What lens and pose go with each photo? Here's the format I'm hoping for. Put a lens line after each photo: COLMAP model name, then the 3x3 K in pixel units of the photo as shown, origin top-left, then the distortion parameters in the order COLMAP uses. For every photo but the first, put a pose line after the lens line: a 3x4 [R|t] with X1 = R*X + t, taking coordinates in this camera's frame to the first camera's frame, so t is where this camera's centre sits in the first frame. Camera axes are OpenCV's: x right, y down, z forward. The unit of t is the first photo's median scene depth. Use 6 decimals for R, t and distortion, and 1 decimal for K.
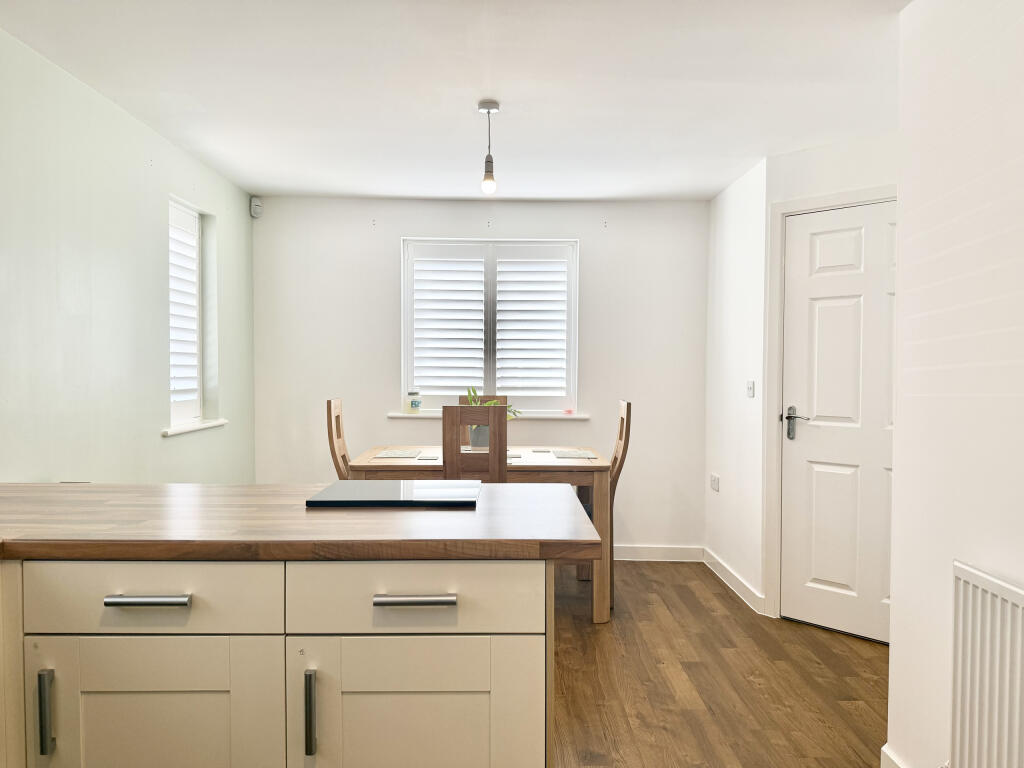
lens RADIAL K [[718.3, 0, 510.7], [0, 718.3, 383.5], [0, 0, 1]] dist [0.035039, -0.008649]
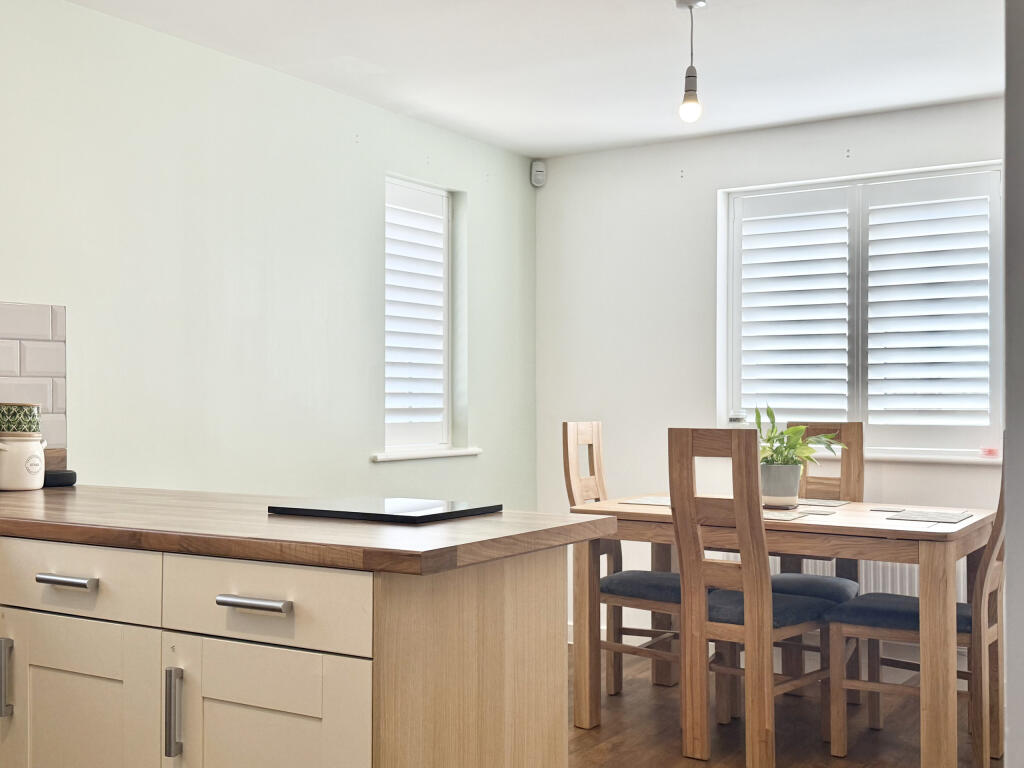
lens RADIAL K [[1155.6, 0, 512.5], [0, 1155.6, 387.9], [0, 0, 1]] dist [0.173365, 0.000000]
pose [[0.825820, -0.011728, -0.563812, 0.395470], [-0.008059, 0.999436, -0.032593, 0.028231], [0.563876, 0.031460, 0.825260, -0.024483]]
